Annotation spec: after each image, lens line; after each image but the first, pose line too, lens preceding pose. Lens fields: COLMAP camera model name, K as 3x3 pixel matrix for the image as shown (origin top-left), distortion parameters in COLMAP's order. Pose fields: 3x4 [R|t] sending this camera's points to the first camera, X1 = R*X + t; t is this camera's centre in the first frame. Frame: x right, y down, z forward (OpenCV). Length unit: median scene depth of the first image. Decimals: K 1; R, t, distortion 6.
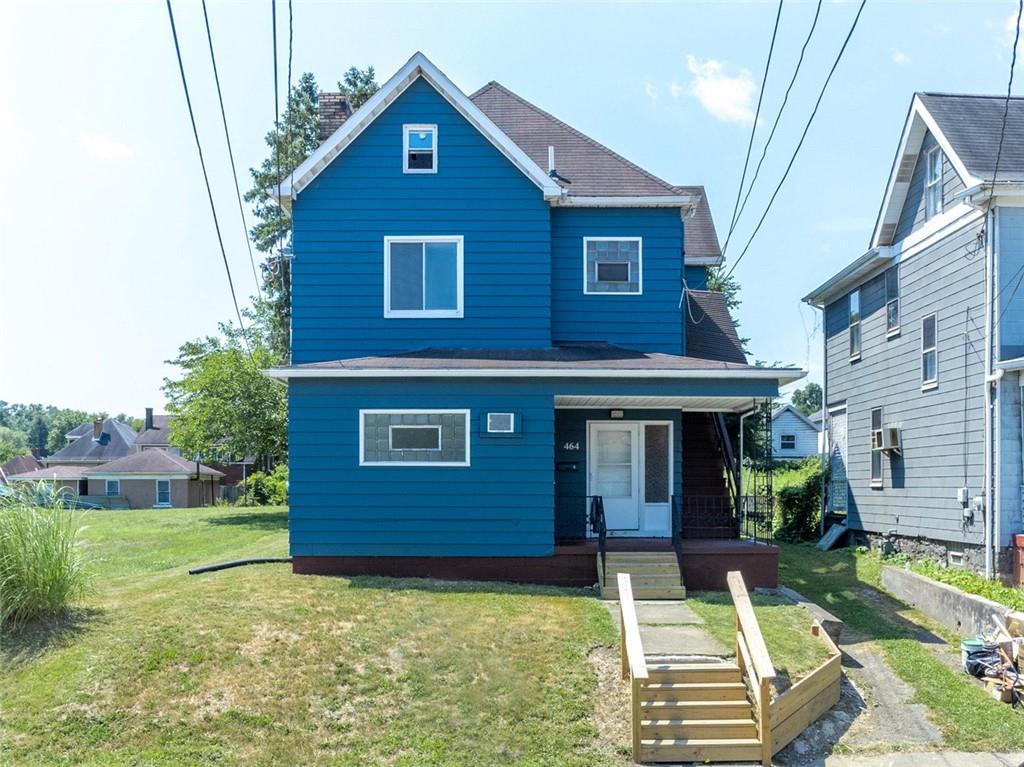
lens RADIAL K [[1118.8, 0, 573.9], [0, 1118.8, 484.6], [0, 0, 1]] dist [-0.035735, 0.000000]
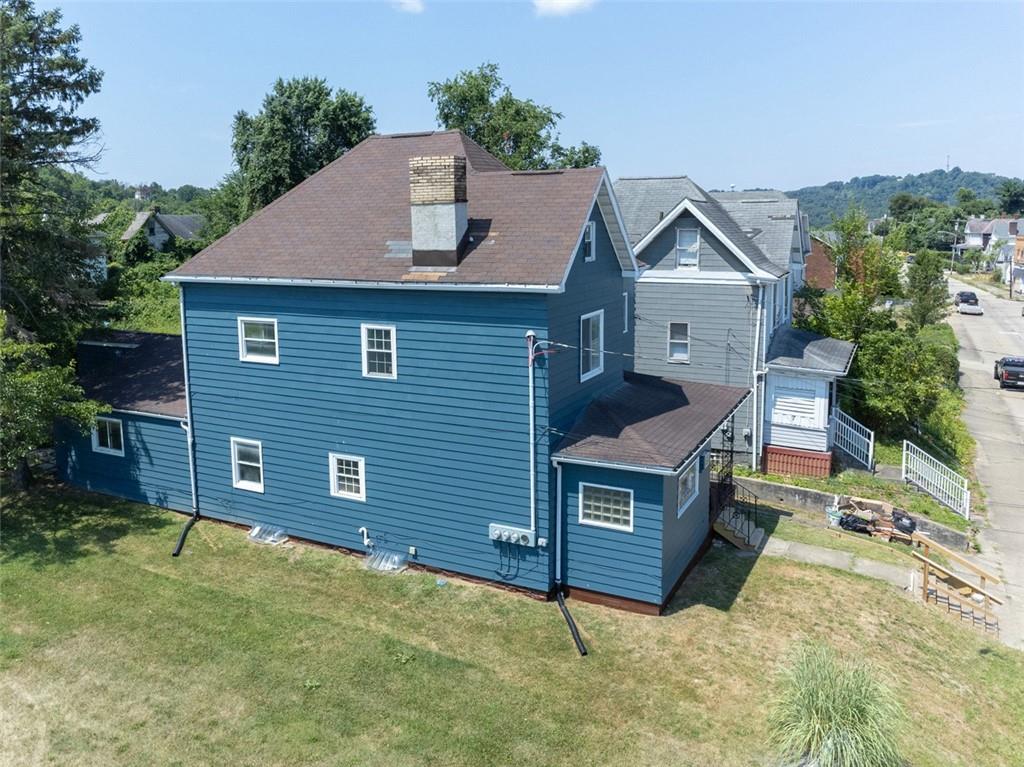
lens RADIAL K [[799.7, 0, 560.6], [0, 799.7, 313.0], [0, 0, 1]] dist [-0.045232, 0.013139]
pose [[0.443410, -0.093803, 0.891397, -0.946868], [-0.011088, 0.993859, 0.110100, -0.319649], [-0.896250, -0.058703, 0.439647, 0.635709]]
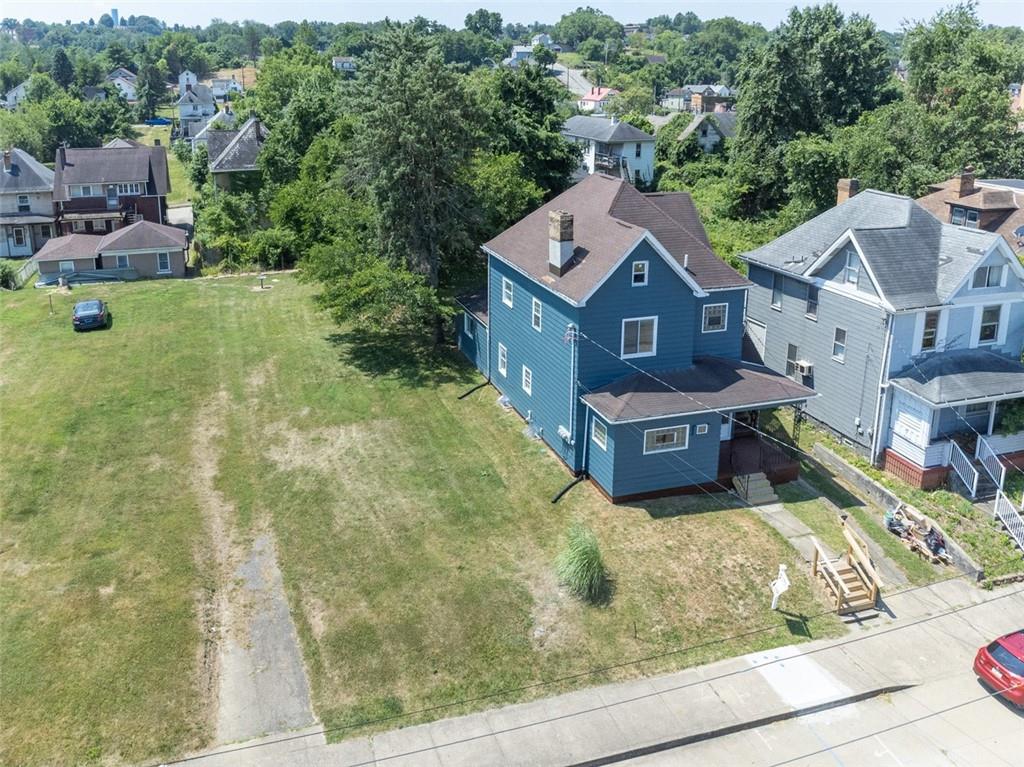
lens RADIAL K [[963.0, 0, 574.6], [0, 963.0, 297.5], [0, 0, 1]] dist [-0.025579, 0.000000]
pose [[0.936405, -0.048441, 0.347562, -0.832254], [-0.042556, 0.967442, 0.249488, -0.675773], [-0.348332, -0.248413, 0.903856, -0.492093]]
